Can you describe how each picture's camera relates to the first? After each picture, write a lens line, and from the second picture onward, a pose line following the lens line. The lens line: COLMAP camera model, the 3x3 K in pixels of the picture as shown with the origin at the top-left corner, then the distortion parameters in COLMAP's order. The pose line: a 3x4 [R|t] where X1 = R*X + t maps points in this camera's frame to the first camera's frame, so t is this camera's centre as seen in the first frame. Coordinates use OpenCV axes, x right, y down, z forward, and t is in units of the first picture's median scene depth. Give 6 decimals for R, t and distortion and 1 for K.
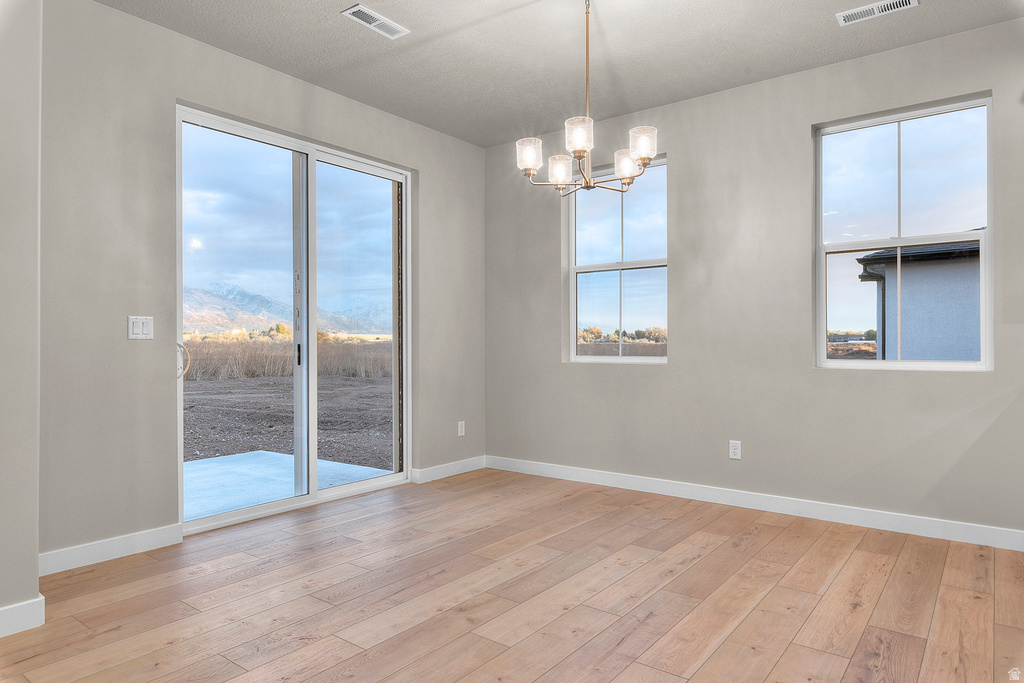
lens RADIAL K [[628.0, 0, 510.1], [0, 628.0, 341.9], [0, 0, 1]] dist [0.001182, 0.000184]
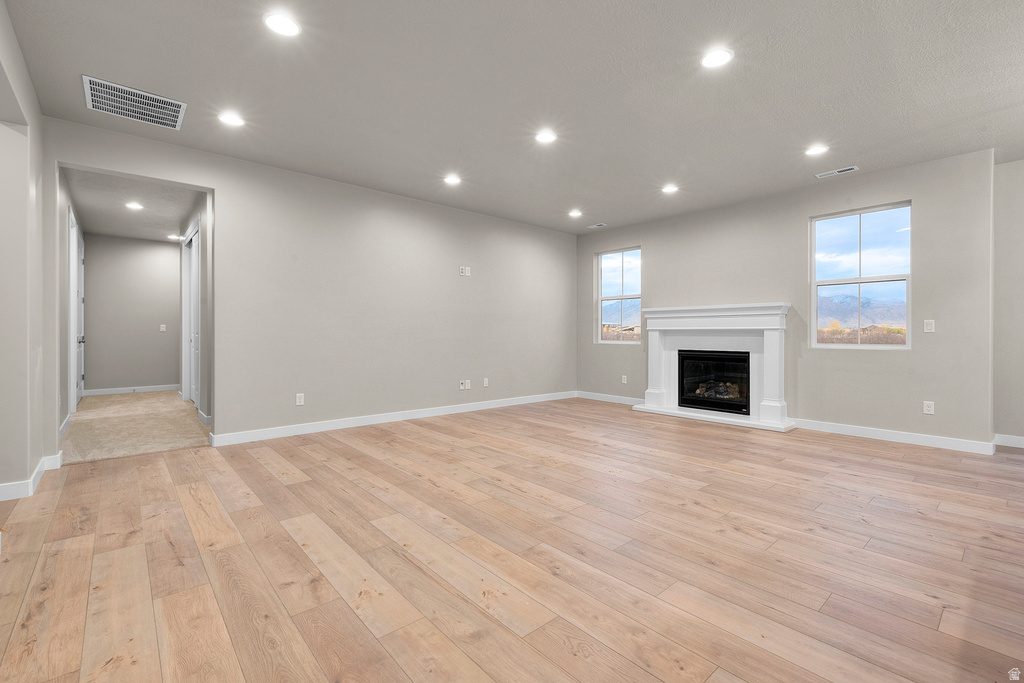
lens RADIAL K [[441.9, 0, 513.1], [0, 441.9, 337.4], [0, 0, 1]] dist [-0.002124, -0.000221]
pose [[-0.180925, 0.010798, -0.983438, 1.514187], [-0.002754, 0.999930, 0.011485, -0.002424], [0.983493, 0.004786, -0.180883, 1.013258]]
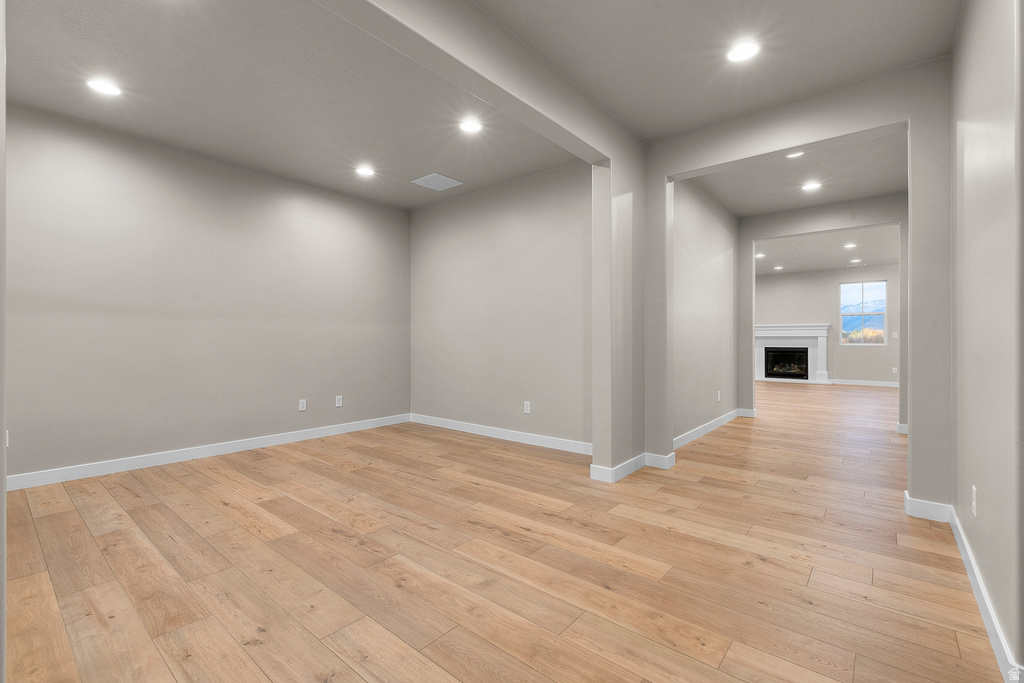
lens RADIAL K [[441.9, 0, 509.3], [0, 441.9, 339.3], [0, 0, 1]] dist [-0.002124, -0.000221]
pose [[-0.034839, 0.002033, -0.999391, 4.312086], [0.001993, 0.999996, 0.001965, -0.004680], [0.999391, -0.001923, -0.034843, -1.710963]]
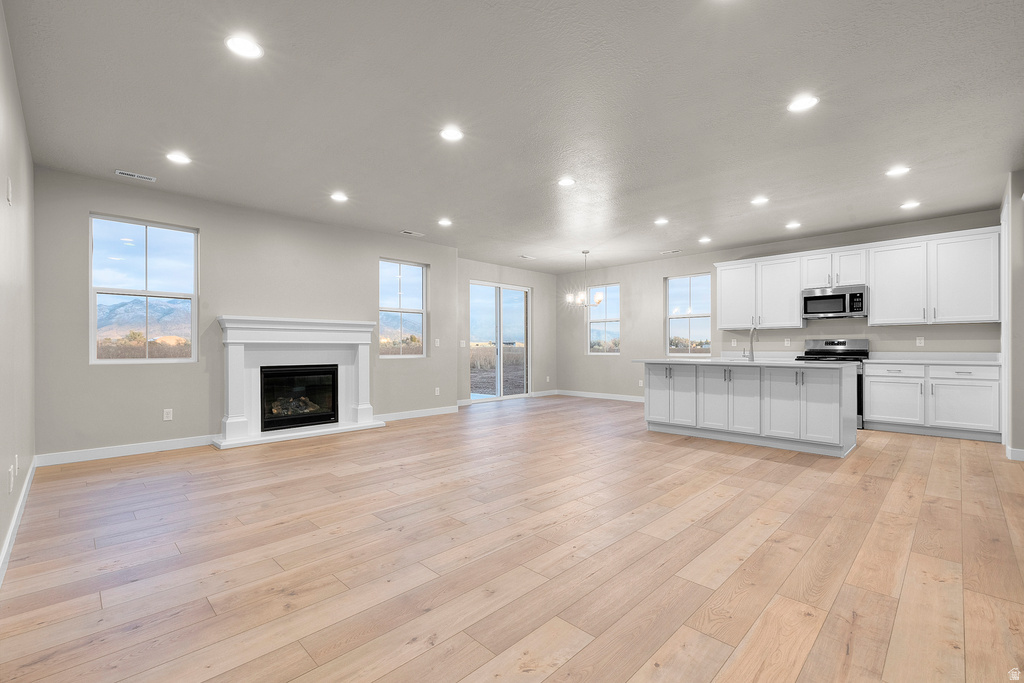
lens RADIAL K [[441.9, 0, 510.1], [0, 441.9, 343.5], [0, 0, 1]] dist [-0.002124, -0.000221]
pose [[0.991184, -0.000716, -0.132487, 0.014944], [-0.000430, 0.999963, -0.008623, -0.000708], [0.132488, 0.008604, 0.991147, -0.993664]]
